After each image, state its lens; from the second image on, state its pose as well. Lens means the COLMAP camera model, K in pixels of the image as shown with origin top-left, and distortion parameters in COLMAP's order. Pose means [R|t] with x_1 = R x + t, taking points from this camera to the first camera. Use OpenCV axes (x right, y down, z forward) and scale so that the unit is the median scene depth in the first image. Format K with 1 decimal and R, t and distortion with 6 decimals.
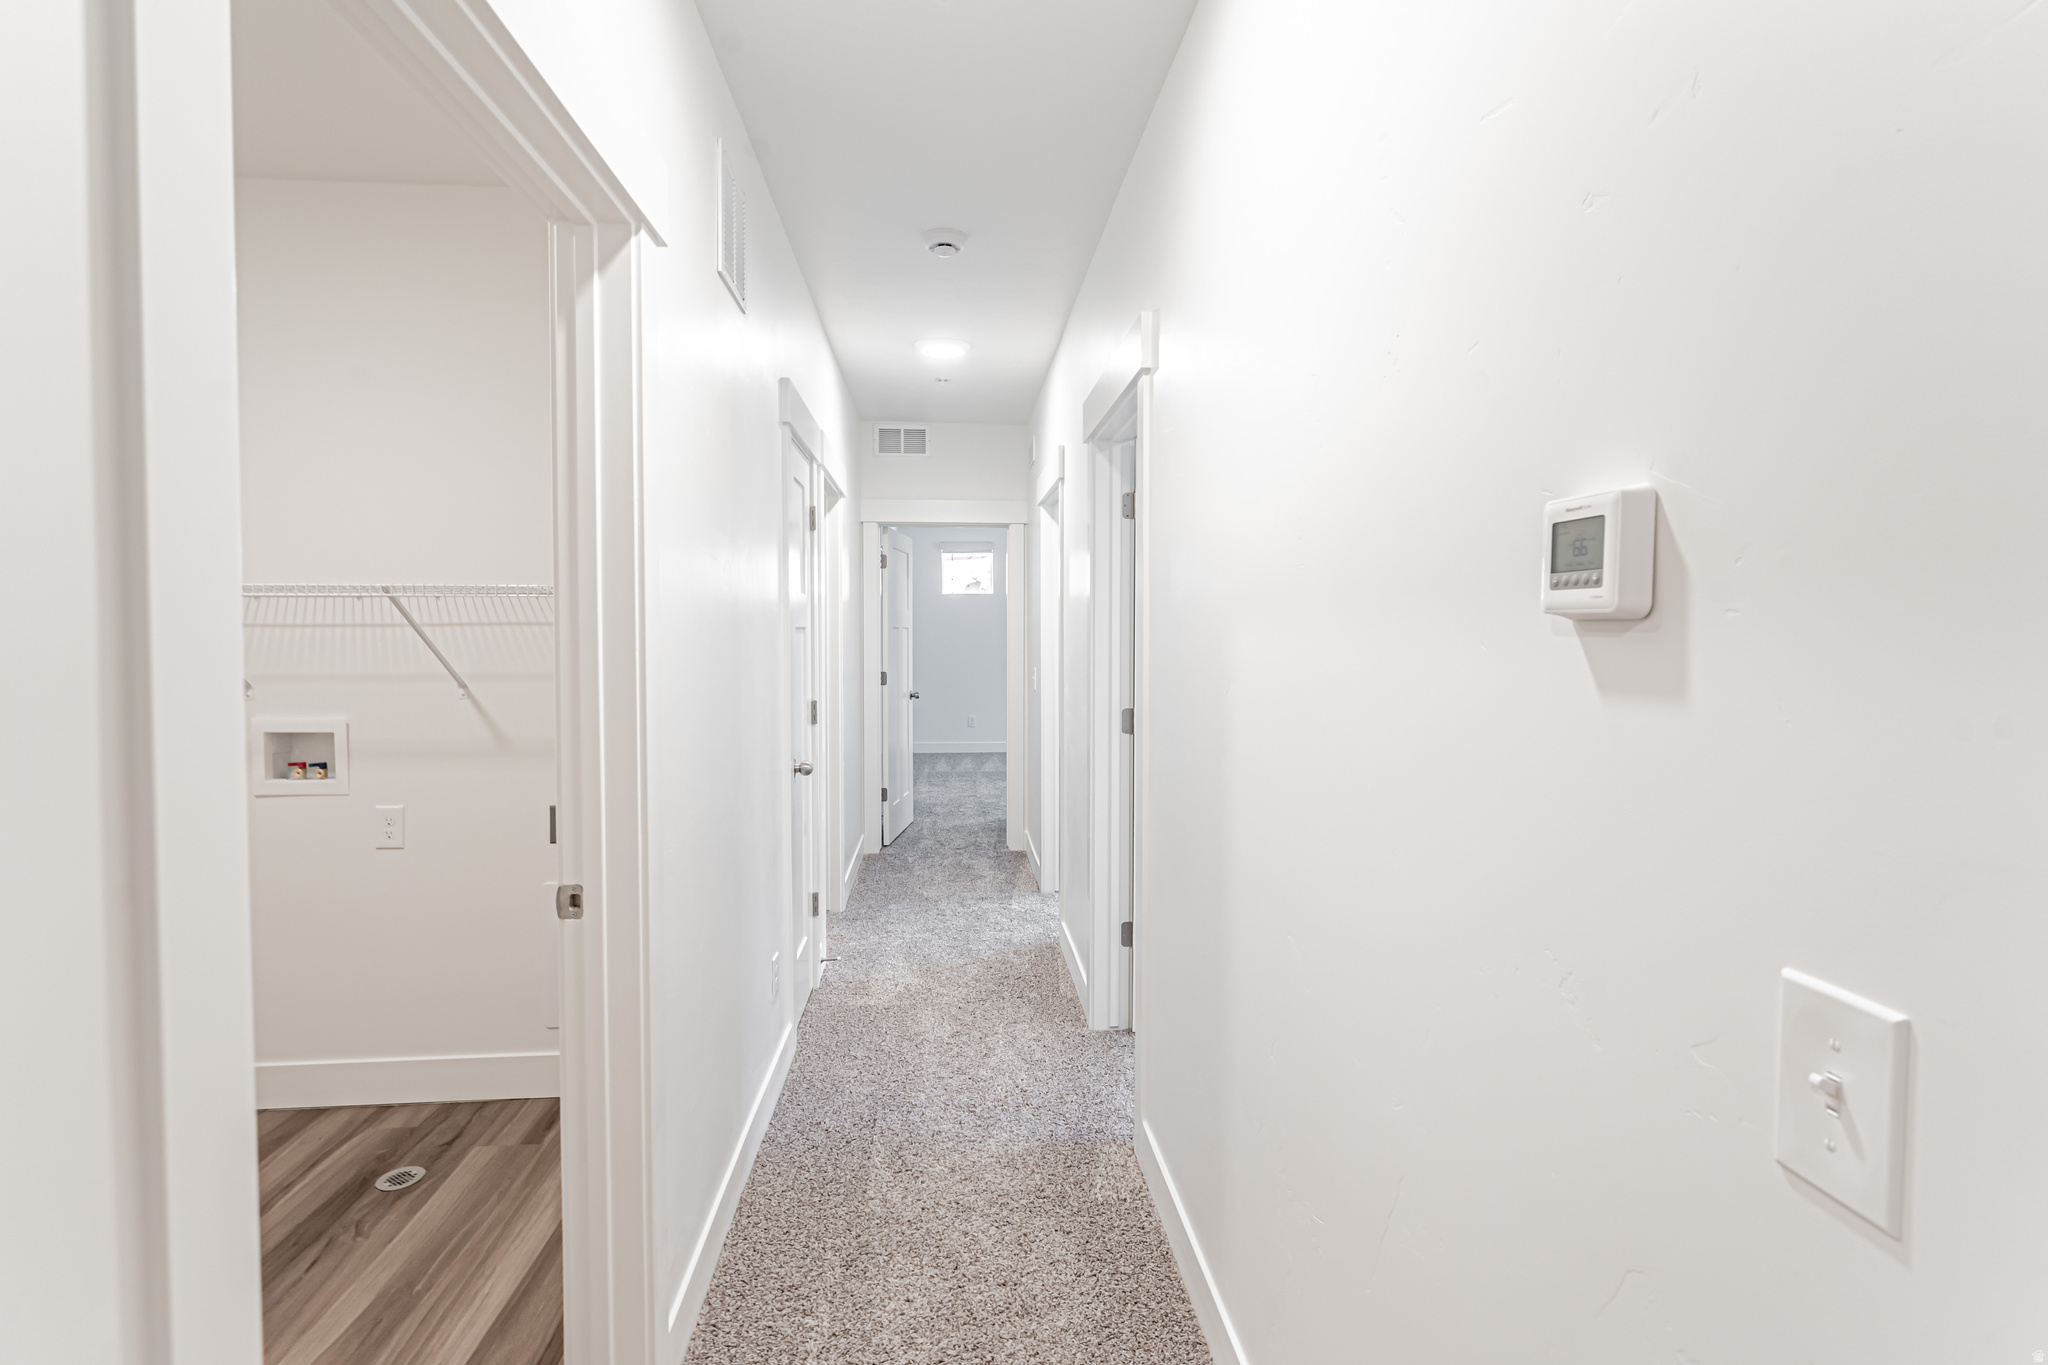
lens RADIAL K [[937.8, 0, 1021.1], [0, 937.8, 650.4], [0, 0, 1]] dist [-0.000886, -0.000098]
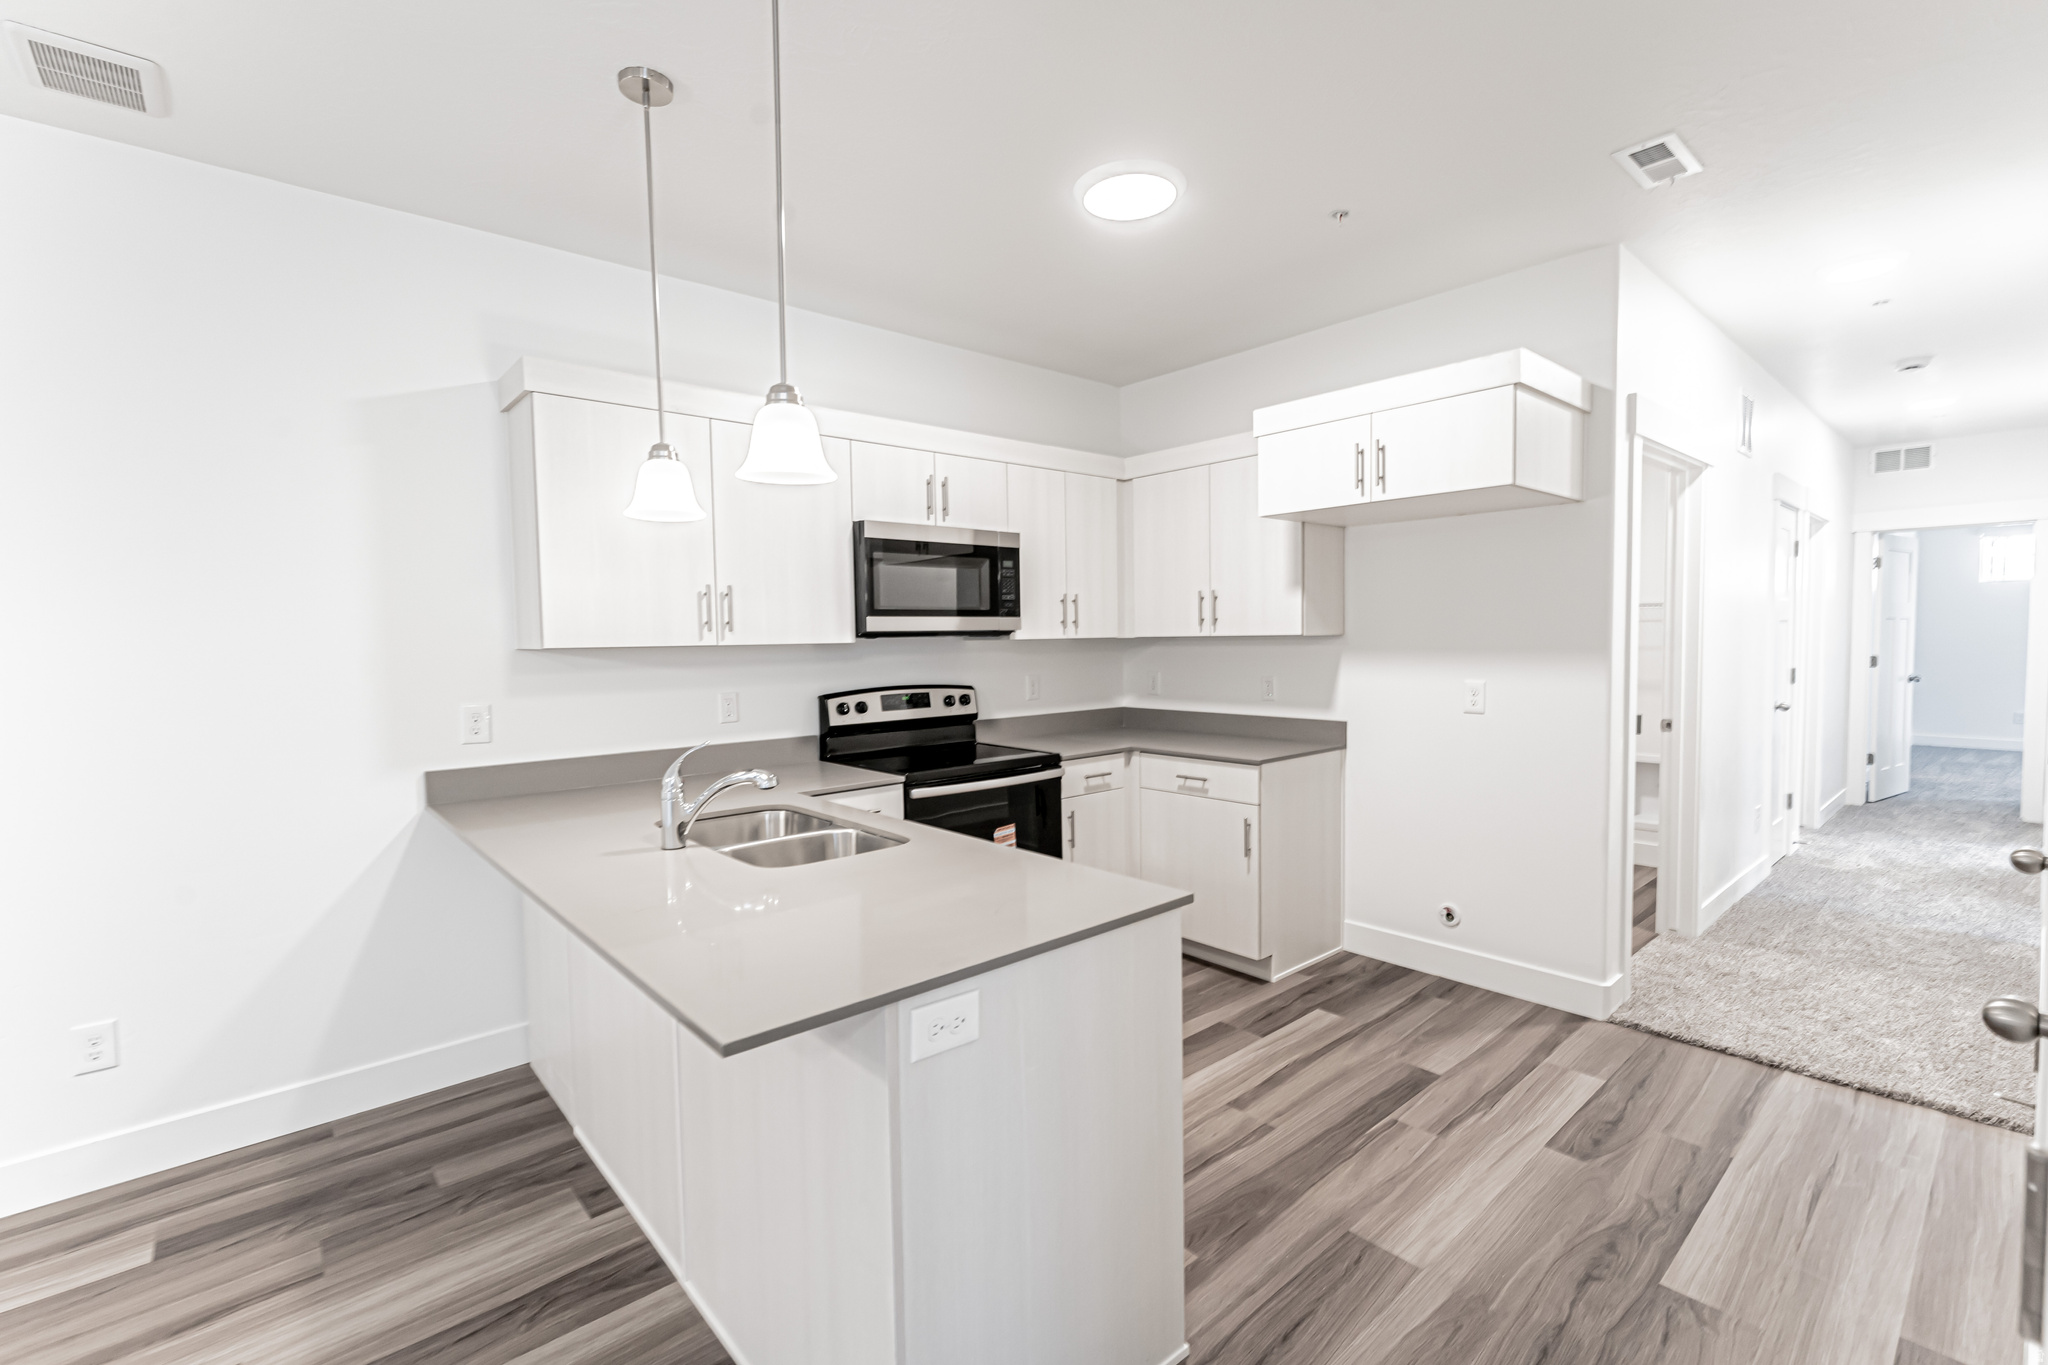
lens RADIAL K [[899.9, 0, 1024.0], [0, 899.9, 682.5], [0, 0, 1]] dist [-0.001004, -0.000154]
pose [[0.590778, 0.034722, -0.806086, 0.175983], [-0.003192, 0.999166, 0.040700, 0.017035], [0.806828, -0.021472, 0.590397, -0.701896]]
